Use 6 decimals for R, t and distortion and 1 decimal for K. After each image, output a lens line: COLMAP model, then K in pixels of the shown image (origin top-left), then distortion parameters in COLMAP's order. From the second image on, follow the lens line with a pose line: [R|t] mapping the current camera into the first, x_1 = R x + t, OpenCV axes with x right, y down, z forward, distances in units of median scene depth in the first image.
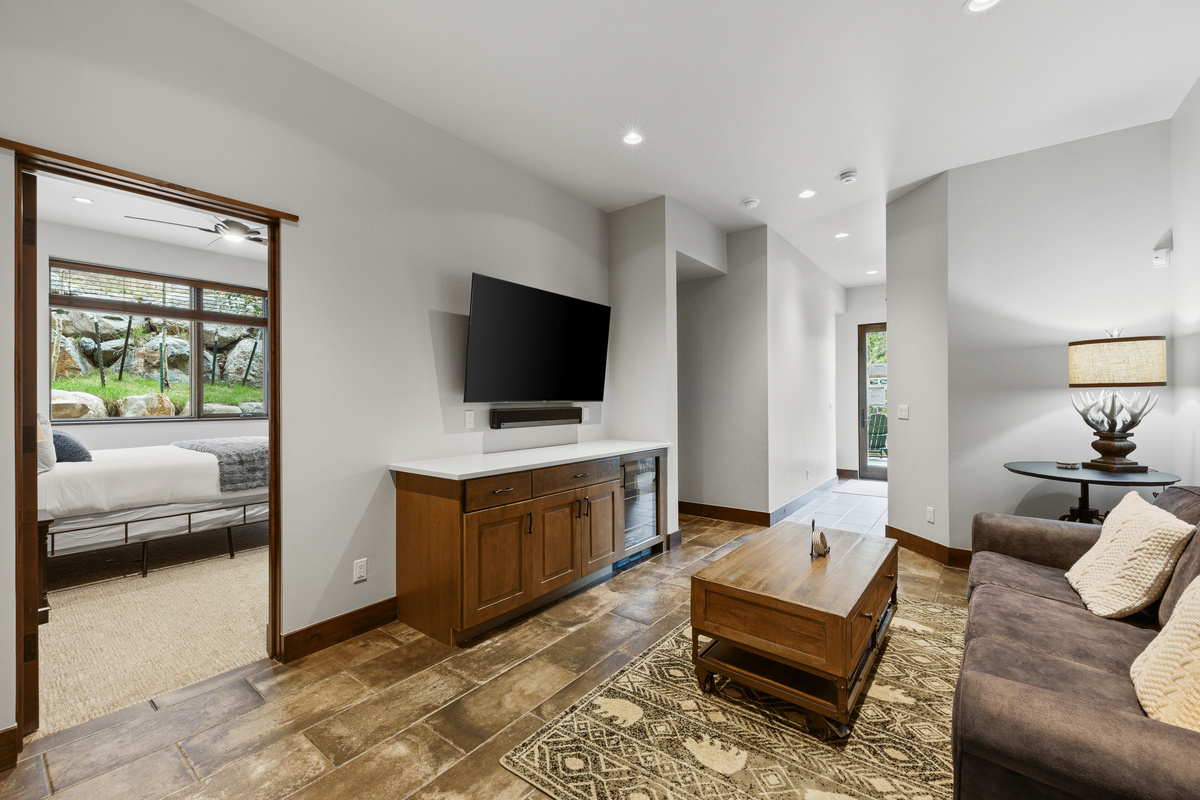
lens RADIAL K [[486.6, 0, 606.4], [0, 486.6, 396.1], [0, 0, 1]] dist [0.016398, -0.007308]
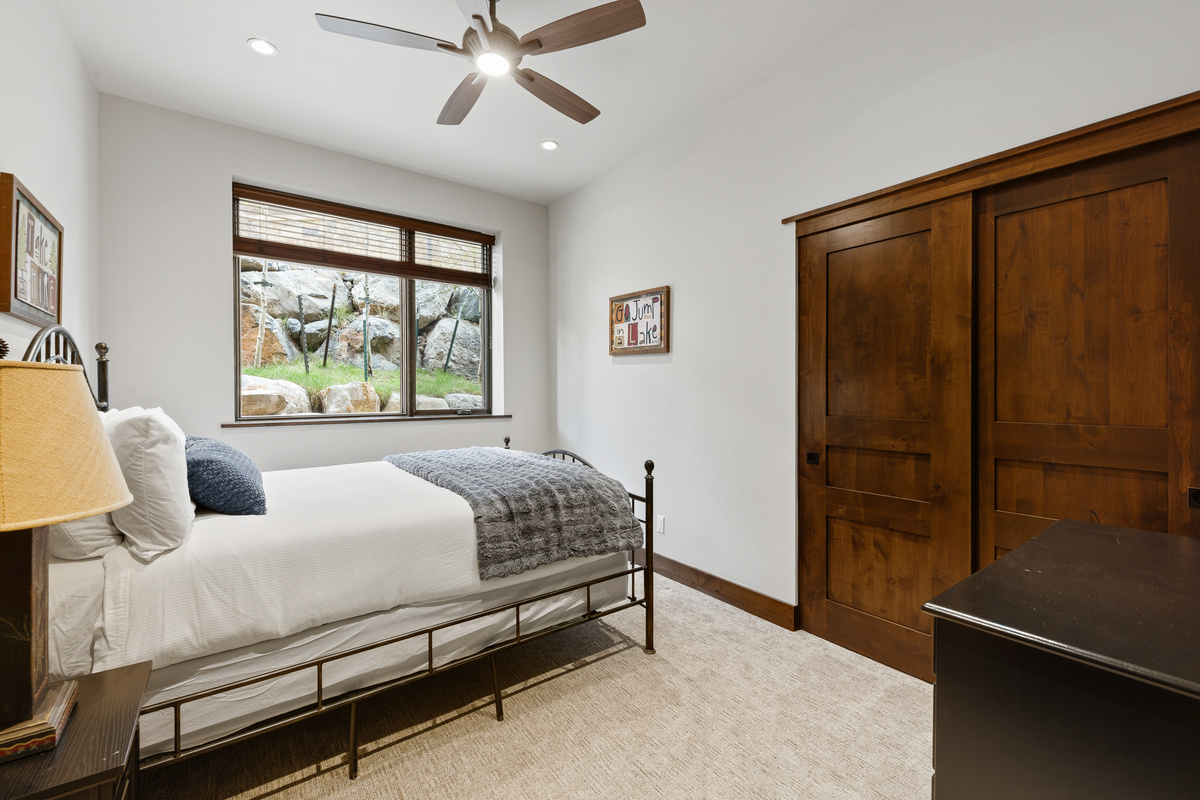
lens RADIAL K [[503.0, 0, 604.9], [0, 503.0, 397.6], [0, 0, 1]] dist [0.014173, -0.008099]
pose [[0.960021, 0.005530, -0.279875, -0.303484], [0.000070, 0.999800, 0.019997, 0.003251], [0.279929, -0.019217, 0.959828, 0.320994]]
